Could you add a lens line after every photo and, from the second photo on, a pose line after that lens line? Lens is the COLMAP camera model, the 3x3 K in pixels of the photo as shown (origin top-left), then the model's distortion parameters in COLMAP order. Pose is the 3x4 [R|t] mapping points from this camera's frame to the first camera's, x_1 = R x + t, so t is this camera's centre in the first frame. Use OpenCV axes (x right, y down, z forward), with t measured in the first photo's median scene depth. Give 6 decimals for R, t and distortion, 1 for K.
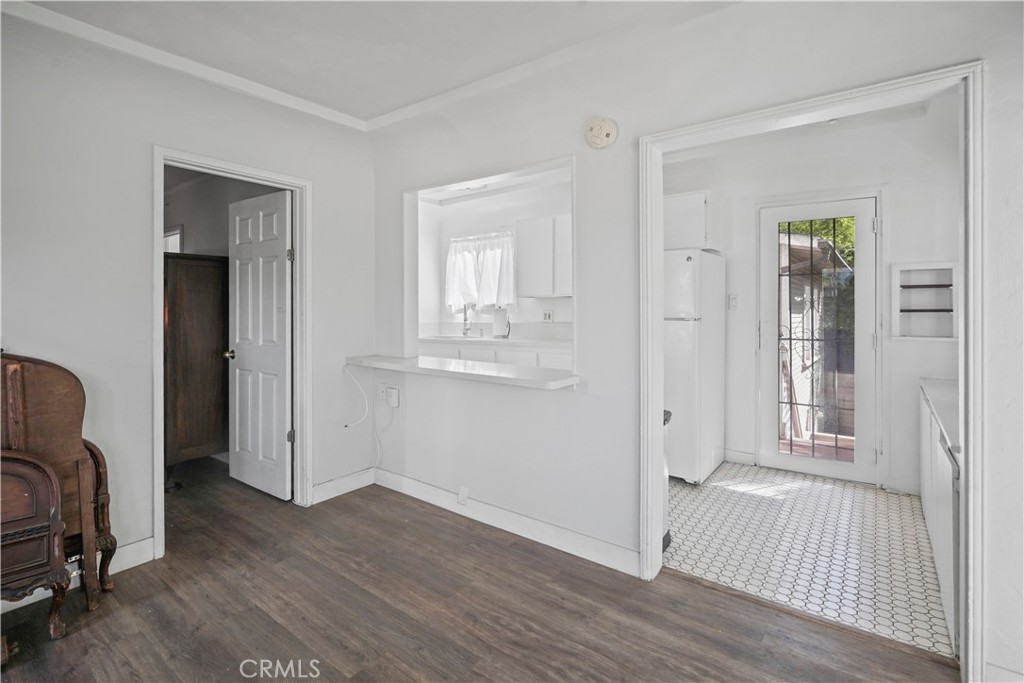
lens RADIAL K [[492.9, 0, 503.9], [0, 492.9, 306.7], [0, 0, 1]] dist [0.014005, -0.000224]
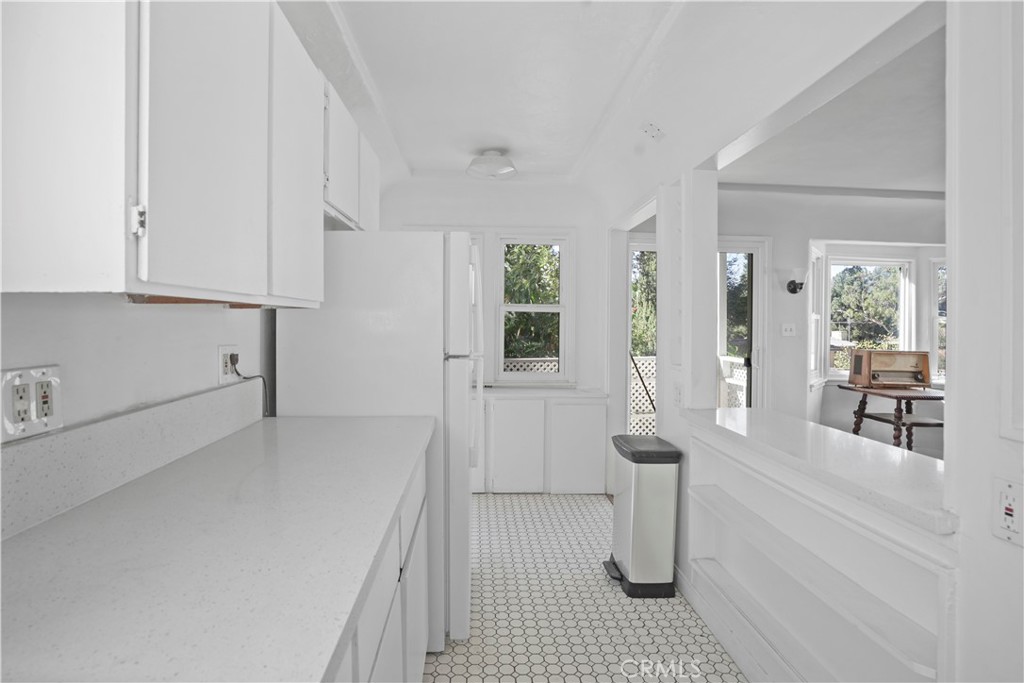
lens RADIAL K [[503.2, 0, 508.5], [0, 503.2, 320.6], [0, 0, 1]] dist [-0.026397, 0.000414]
pose [[-0.658093, 0.001457, 0.752935, -0.229820], [-0.003736, 0.999980, -0.005200, -0.013005], [-0.752928, -0.006235, -0.658074, 1.427914]]
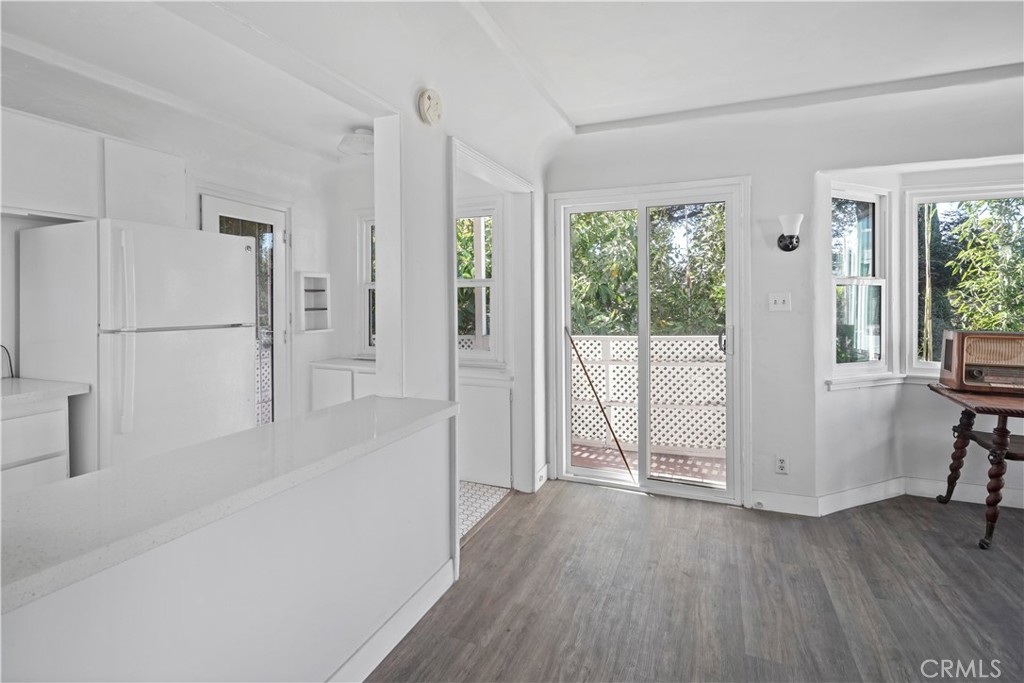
lens RADIAL K [[492.7, 0, 505.9], [0, 492.7, 297.8], [0, 0, 1]] dist [0.000078, 0.000213]
pose [[-0.254910, 0.009563, 0.966917, -0.481819], [0.012252, 0.999903, -0.006659, -0.006988], [-0.966887, 0.010149, -0.255003, 0.783856]]
